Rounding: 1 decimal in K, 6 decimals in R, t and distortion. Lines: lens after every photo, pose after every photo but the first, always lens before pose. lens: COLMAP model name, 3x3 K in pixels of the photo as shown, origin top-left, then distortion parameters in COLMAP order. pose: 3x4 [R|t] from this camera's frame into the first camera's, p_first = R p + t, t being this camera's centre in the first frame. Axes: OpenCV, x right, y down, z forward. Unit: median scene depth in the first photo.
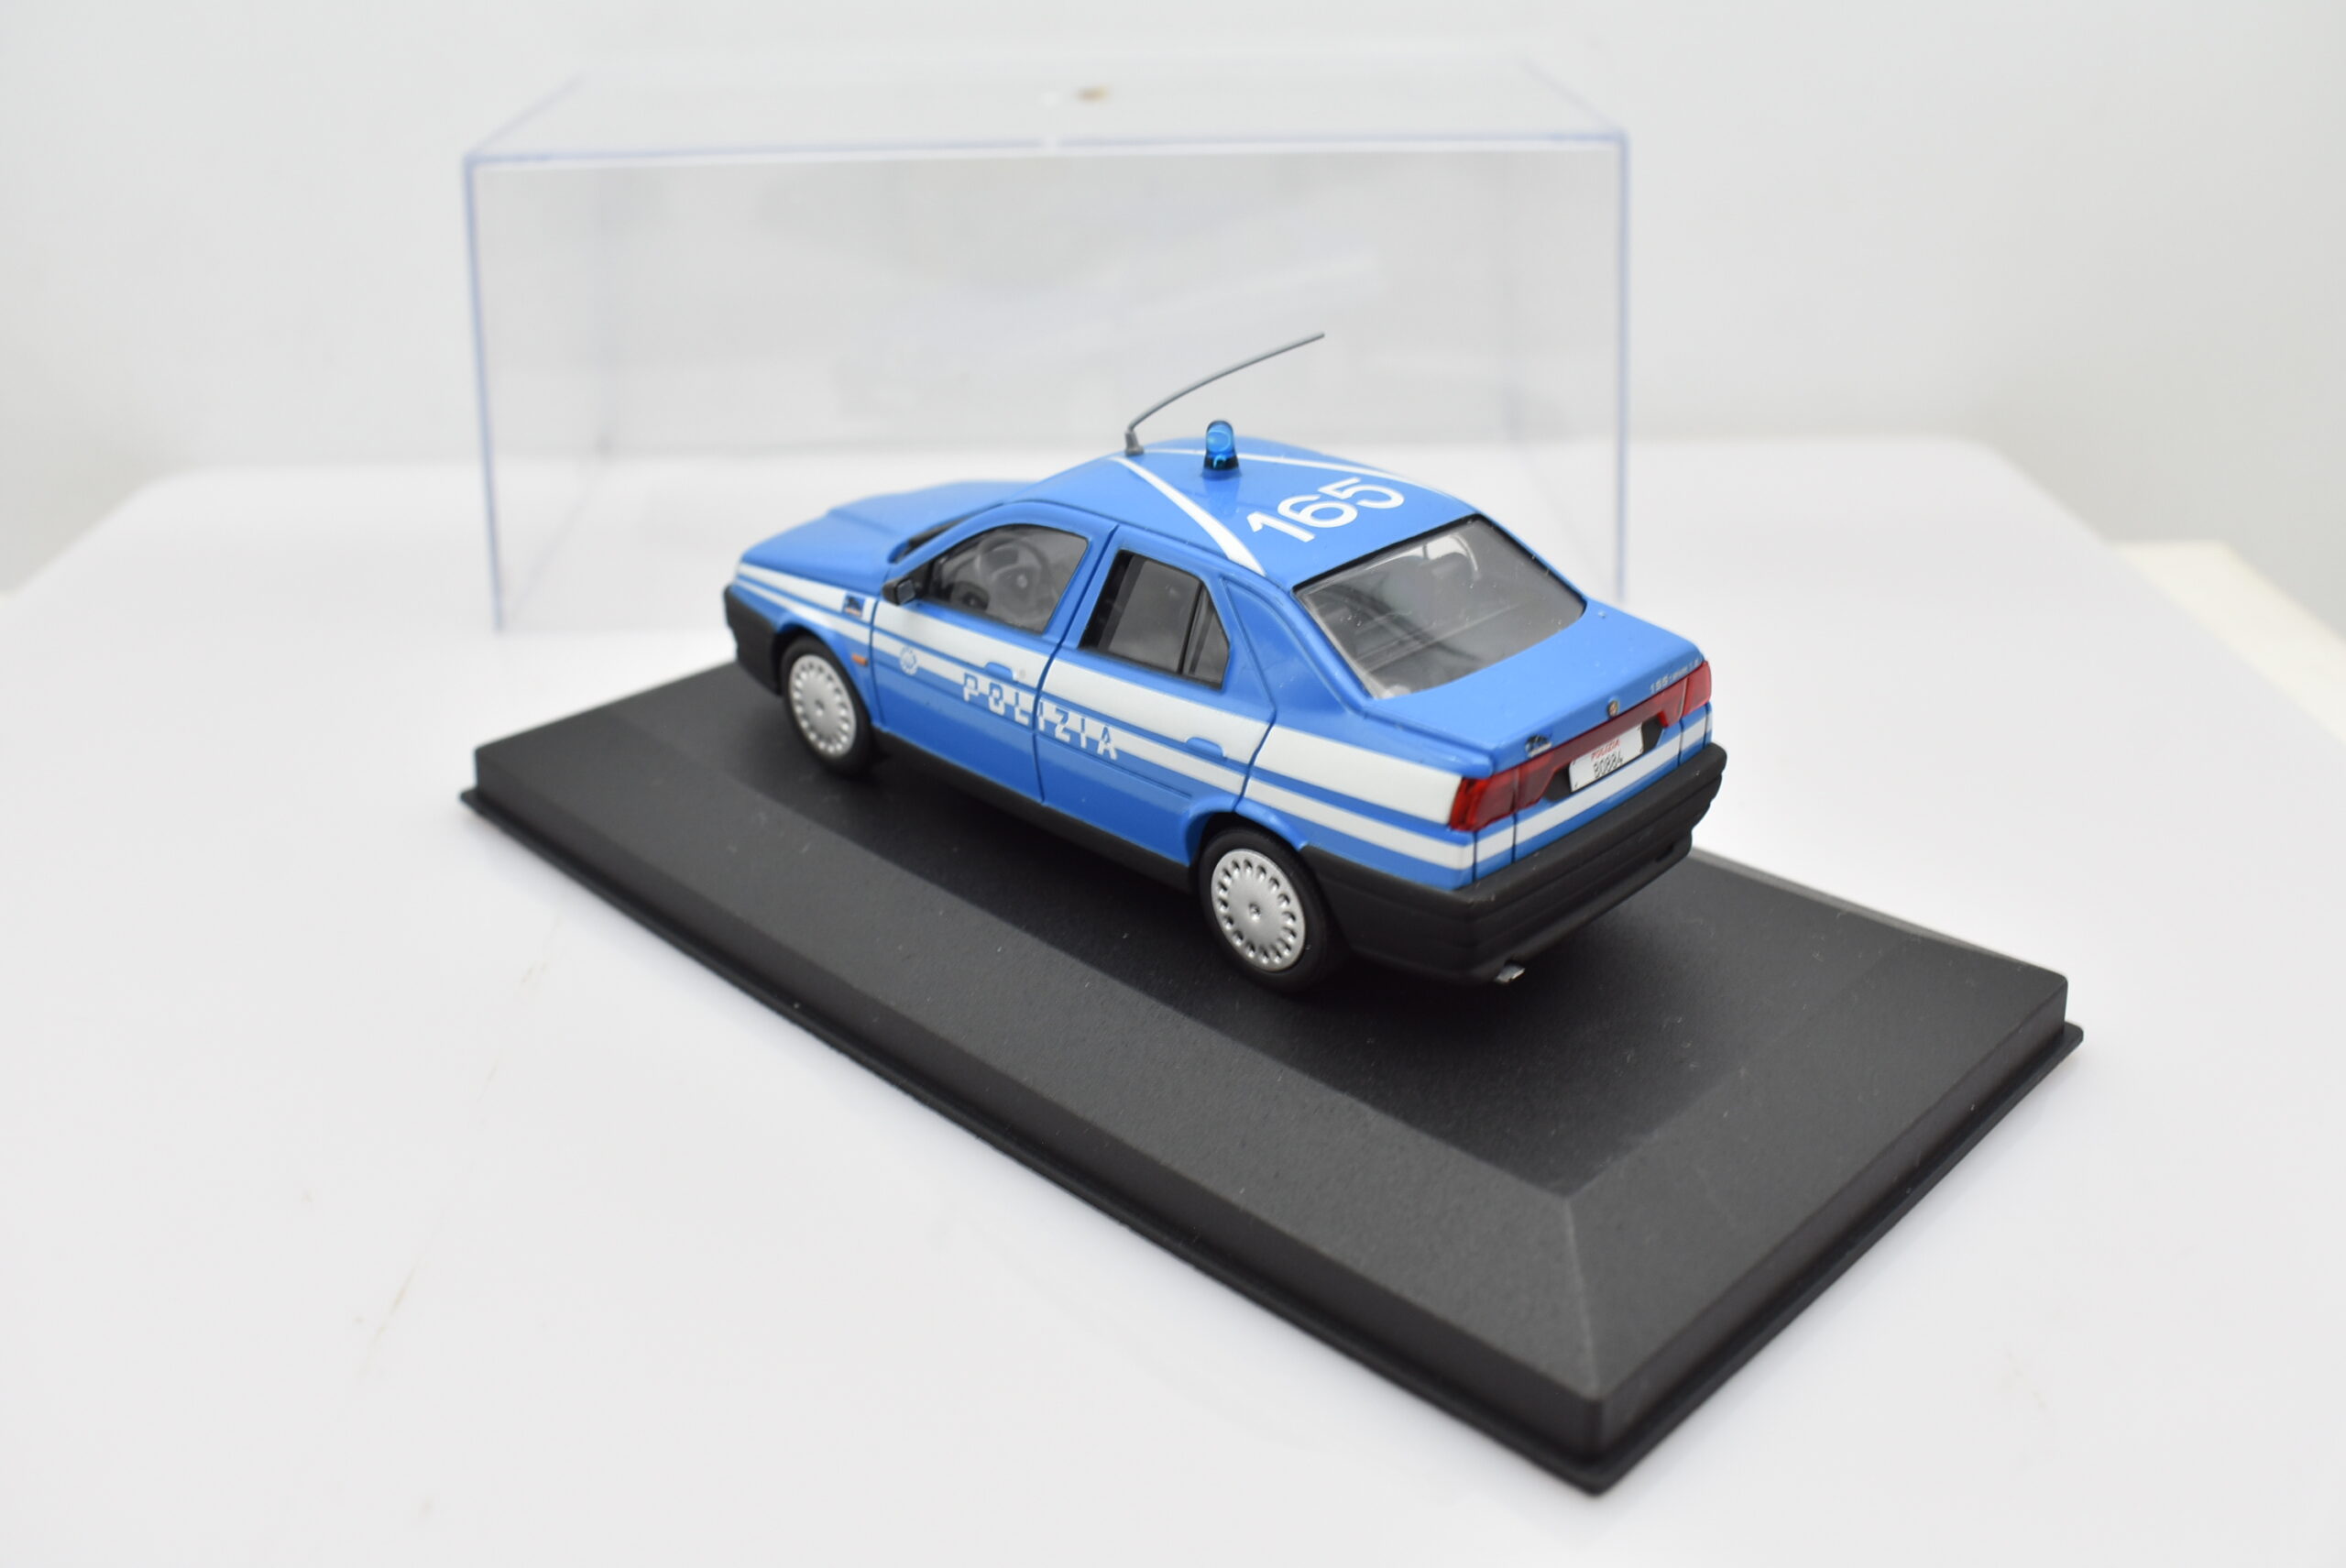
lens RADIAL K [[2297.0, 0, 1173.0], [0, 2297.0, 784.0], [0, 0, 1]] dist [-0.141623, -0.004095]
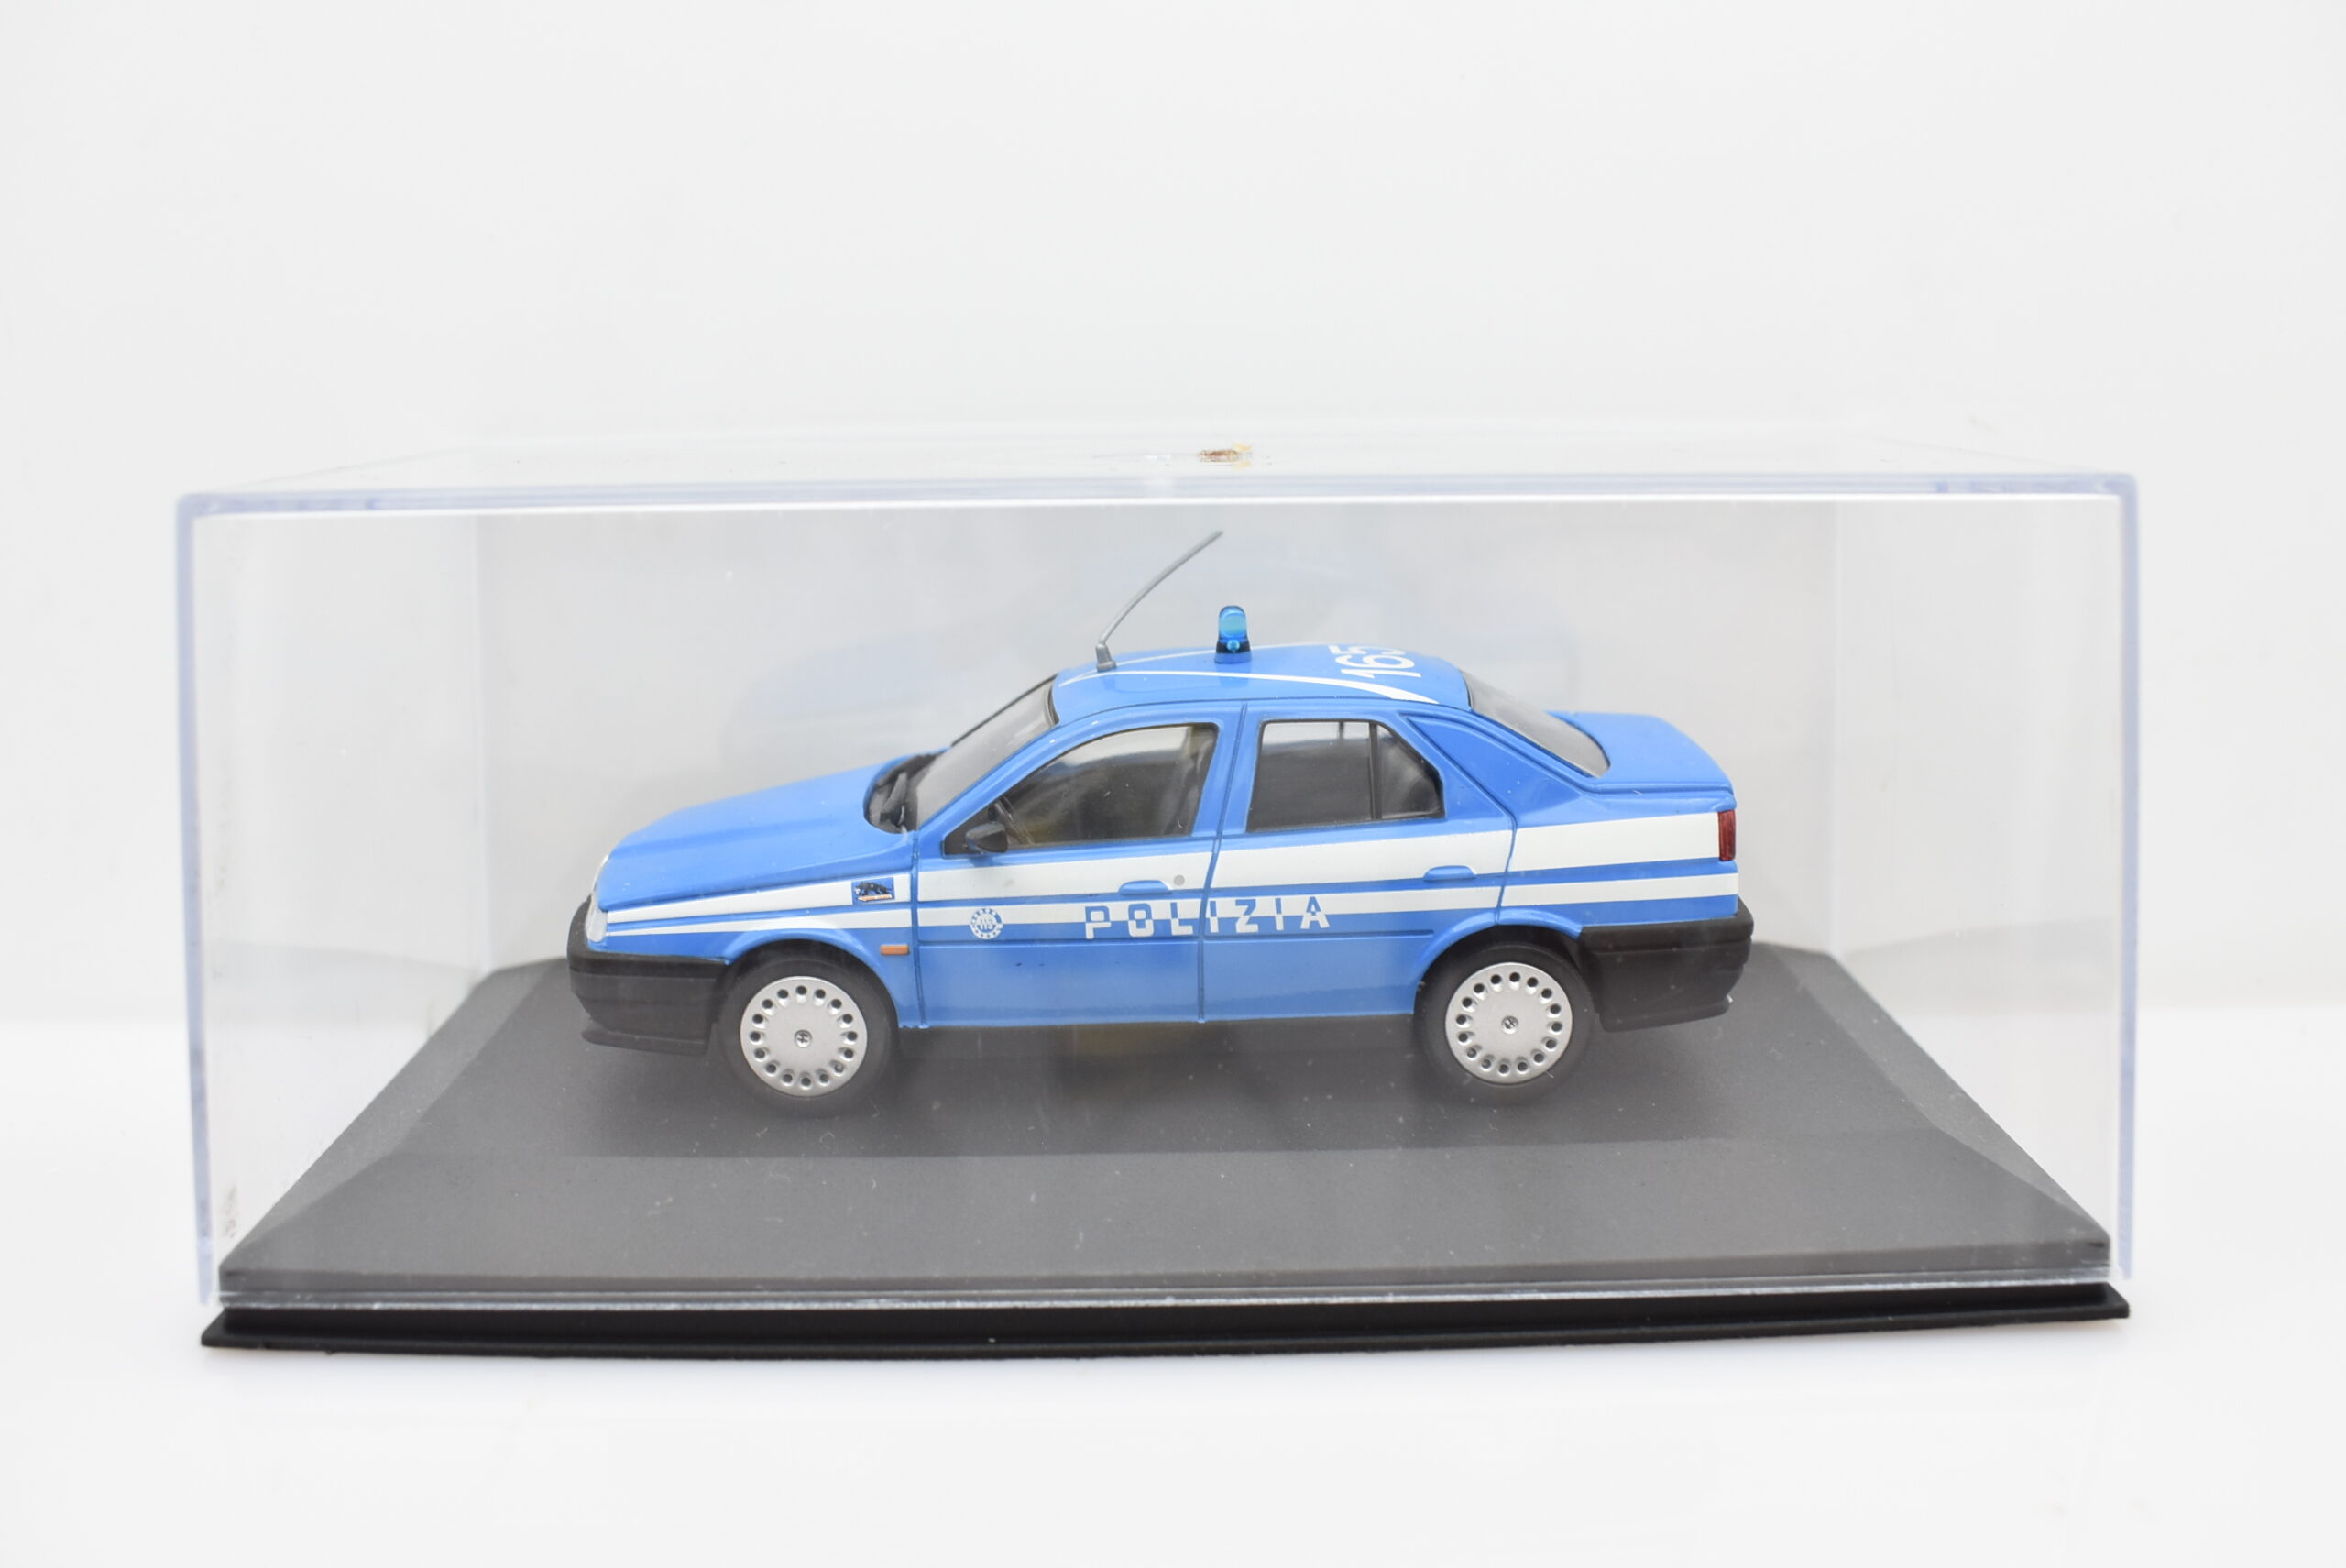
lens RADIAL K [[2297.0, 0, 1173.0], [0, 2297.0, 784.0], [0, 0, 1]] dist [-0.141623, -0.004095]
pose [[0.703008, -0.162069, 0.692469, -0.705001], [0.323833, 0.939838, -0.108798, 0.015888], [-0.633176, 0.300730, 0.713197, 0.324427]]
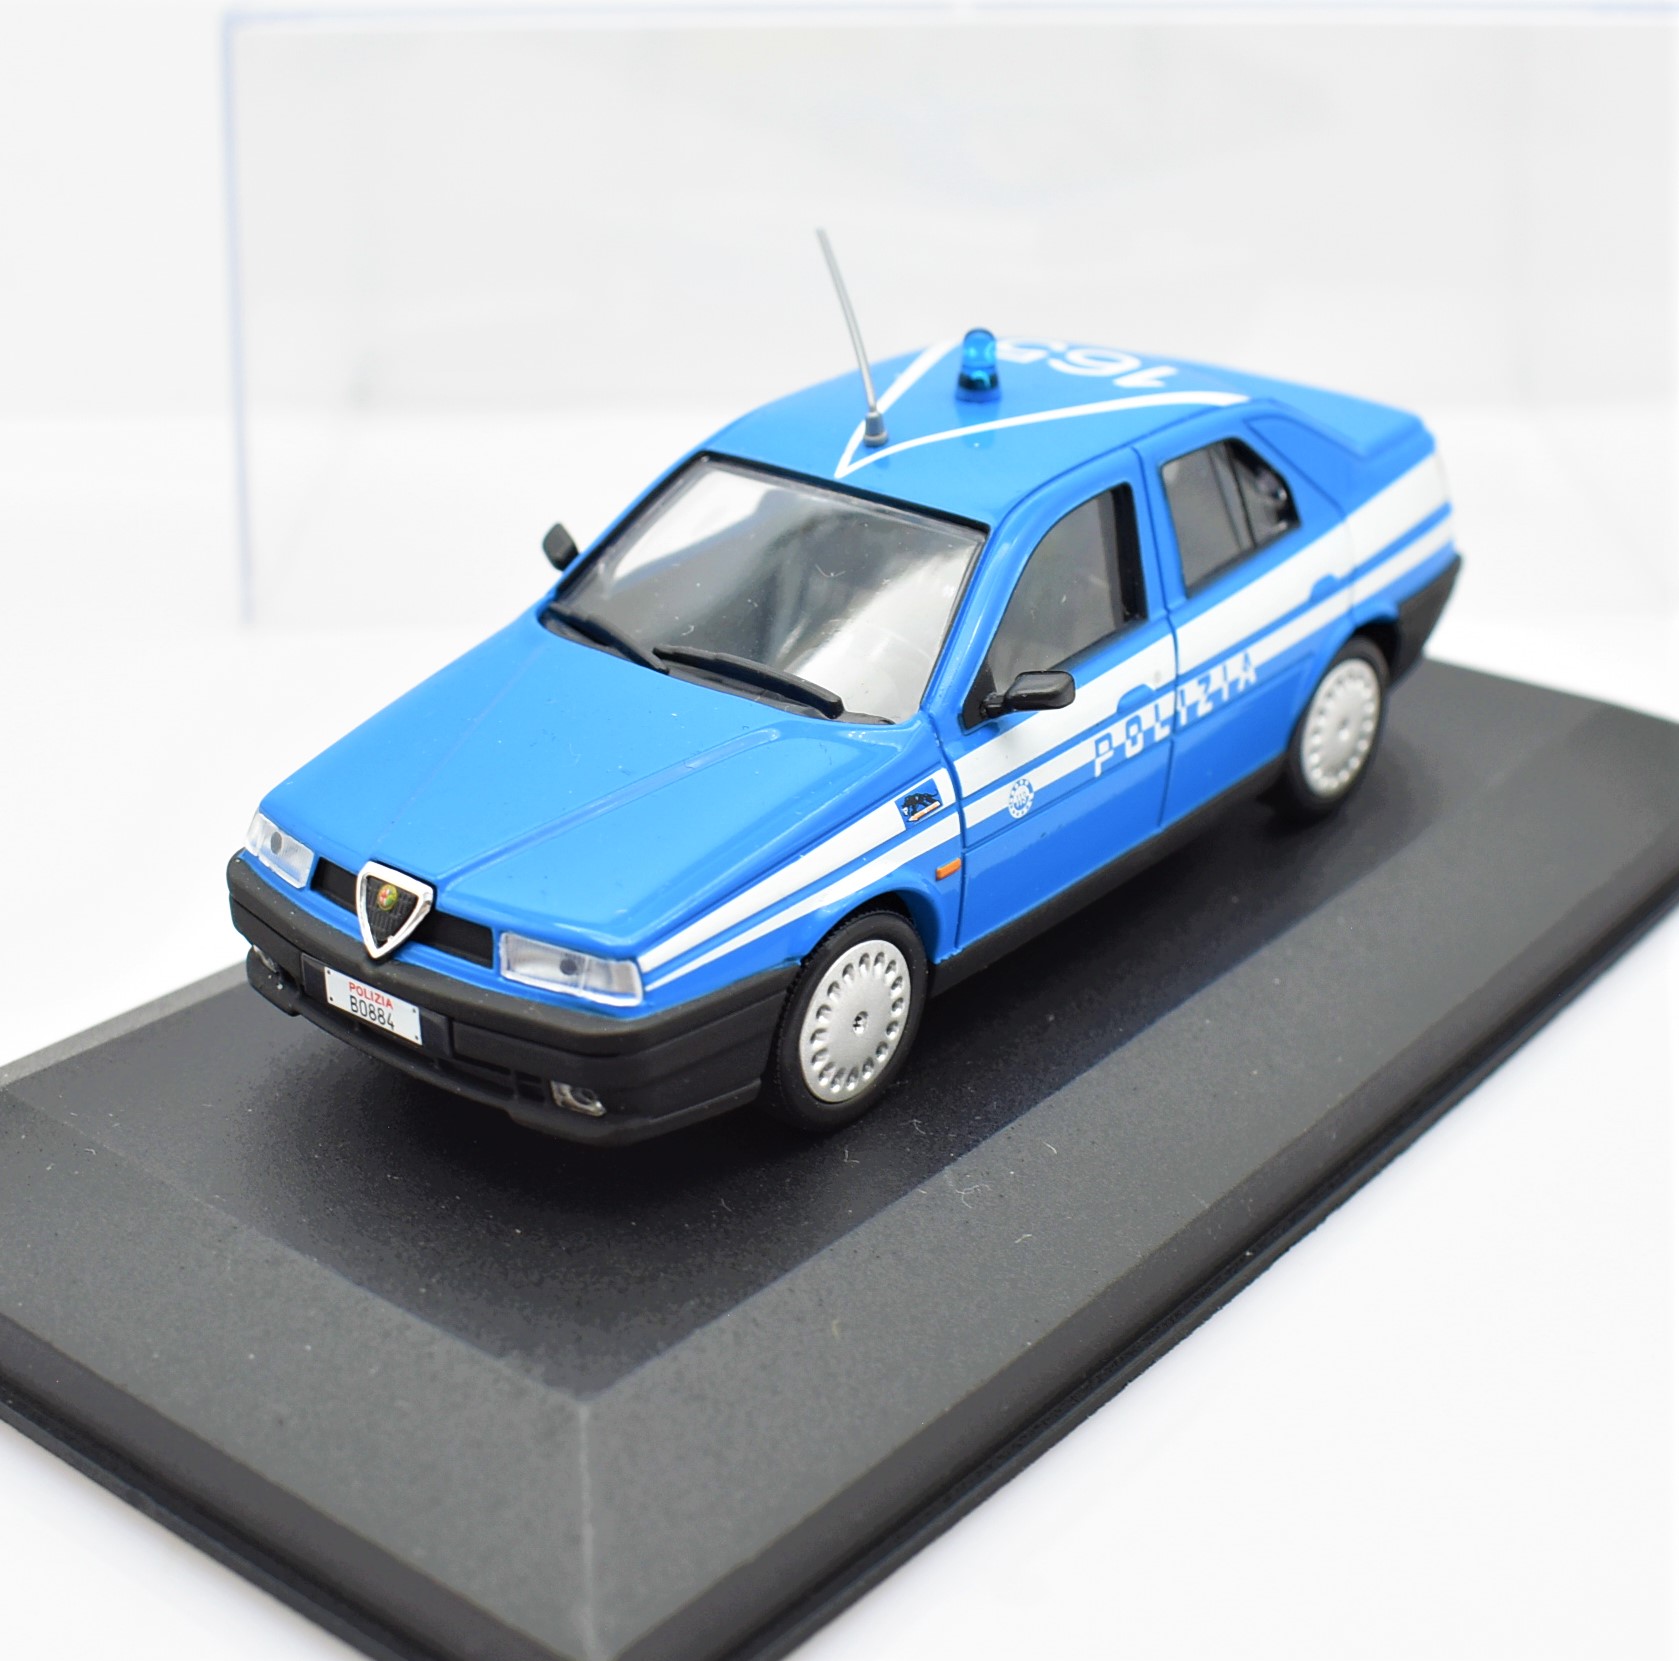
lens RADIAL K [[2760.5, 0, 839.5], [0, 2760.5, 830.5], [0, 0, 1]] dist [0.023787, 0.015405]
pose [[-0.089201, -0.417096, 0.904474, -0.922775], [0.451109, 0.792697, 0.410039, -0.438417], [-0.888000, 0.444593, 0.117447, 1.006909]]
